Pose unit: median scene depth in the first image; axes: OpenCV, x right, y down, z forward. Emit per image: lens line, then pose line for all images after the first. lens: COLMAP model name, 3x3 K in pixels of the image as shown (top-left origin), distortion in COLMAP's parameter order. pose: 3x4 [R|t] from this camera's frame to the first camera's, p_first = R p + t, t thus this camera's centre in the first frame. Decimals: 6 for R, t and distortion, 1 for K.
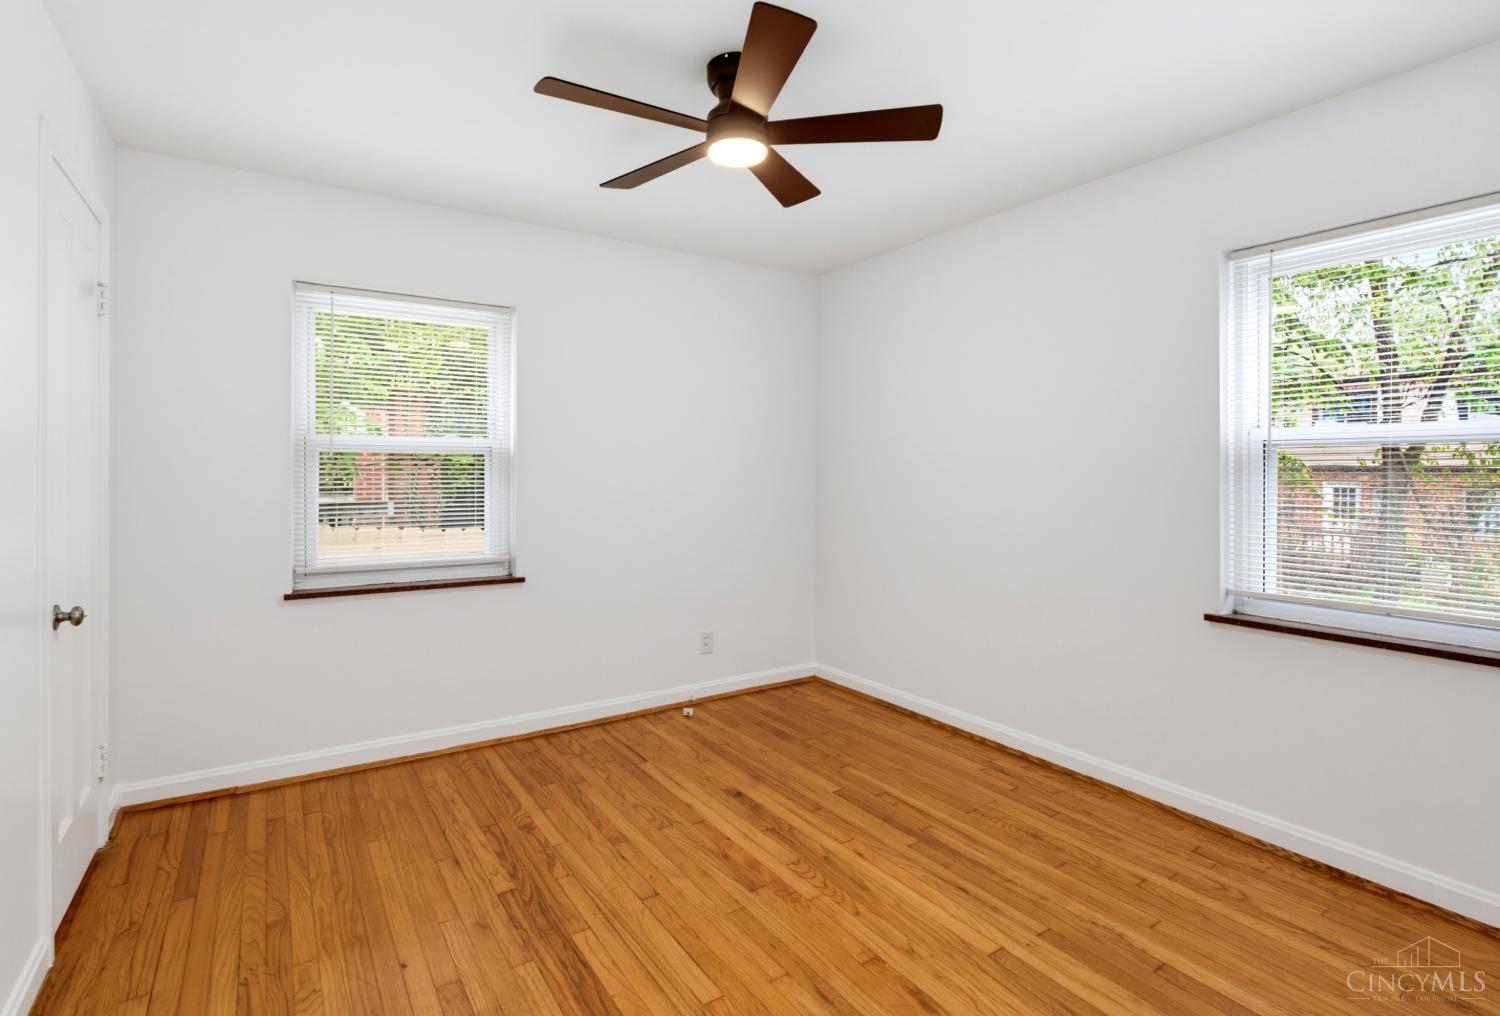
lens RADIAL K [[724.9, 0, 754.9], [0, 724.9, 497.9], [0, 0, 1]] dist [0.001180, -0.000057]
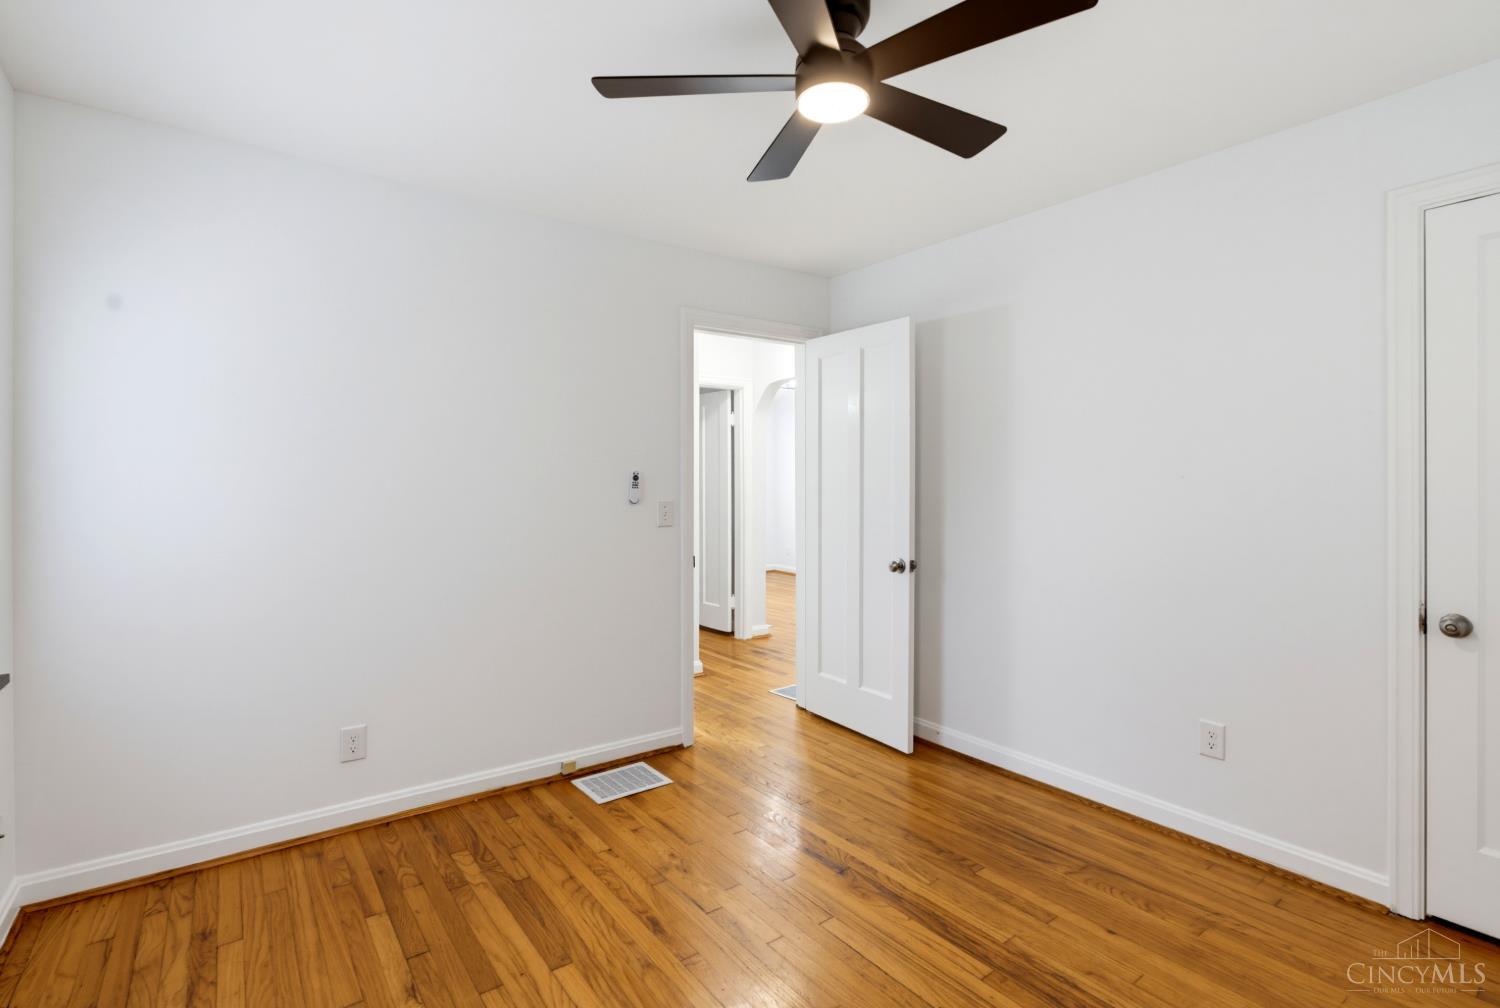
lens RADIAL K [[716.4, 0, 746.4], [0, 716.4, 476.8], [0, 0, 1]] dist [-0.001374, -0.000444]
pose [[-0.999218, -0.001955, -0.039499, 0.081076], [-0.002837, 0.999748, 0.022280, -0.052566], [0.039445, 0.022375, -0.998971, 1.380952]]
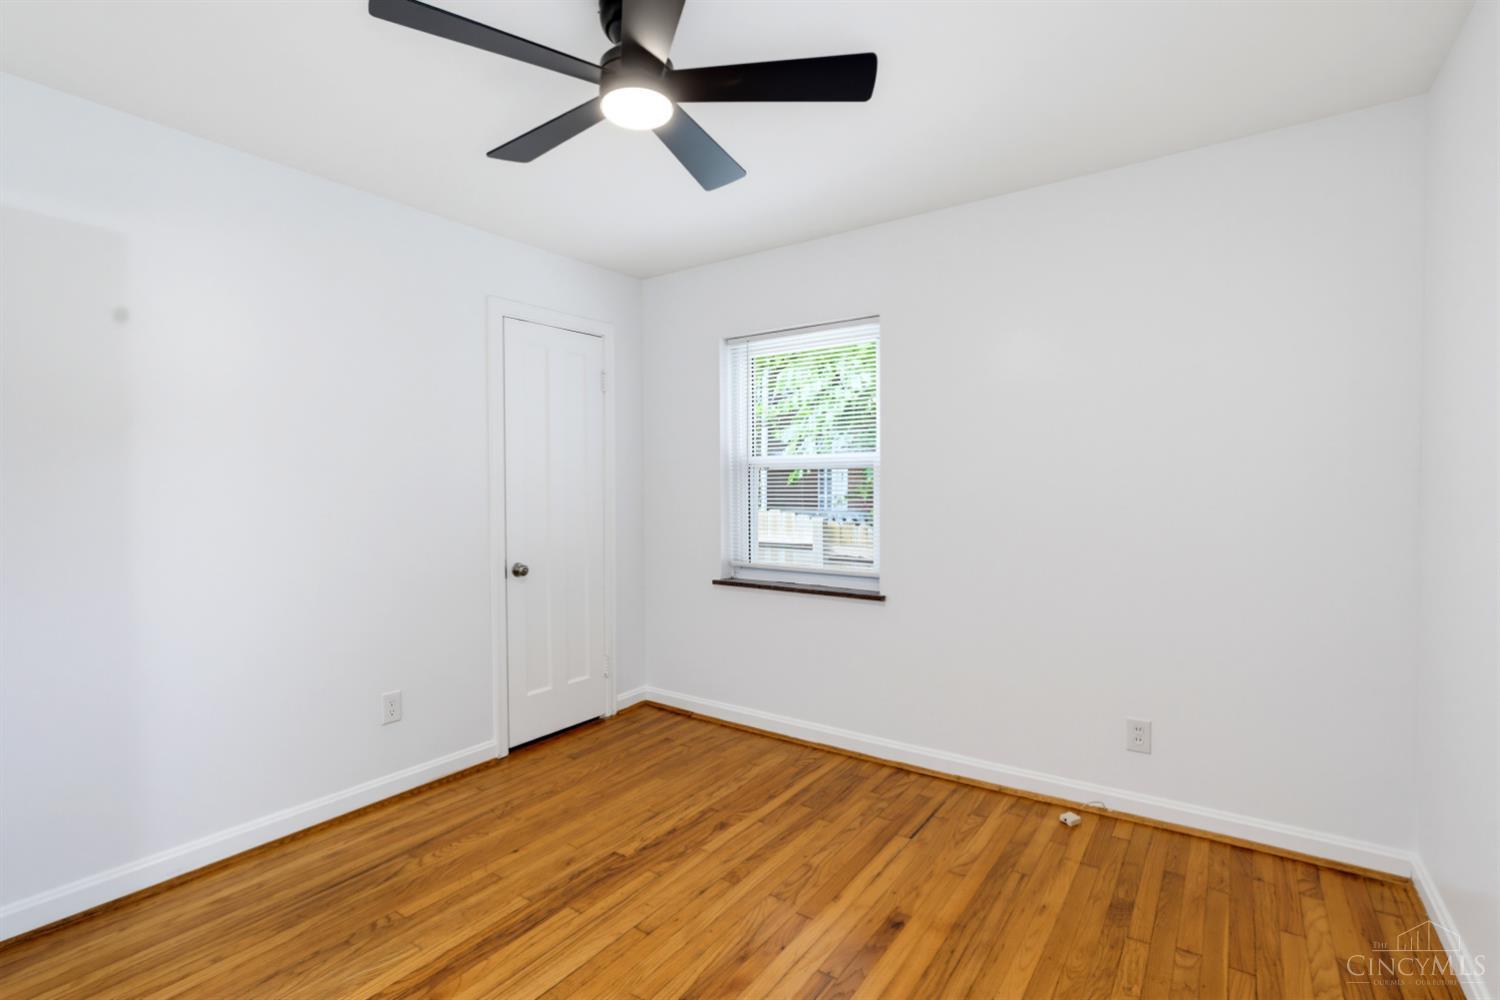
lens RADIAL K [[704.5, 0, 750.0], [0, 704.5, 500.0], [0, 0, 1]] dist [-0.004339, -0.000240]
pose [[0.359243, 0.016278, -0.933102, 0.606502], [-0.021746, 0.999722, 0.009068, -0.027470], [0.932991, 0.017034, 0.359497, 0.619195]]
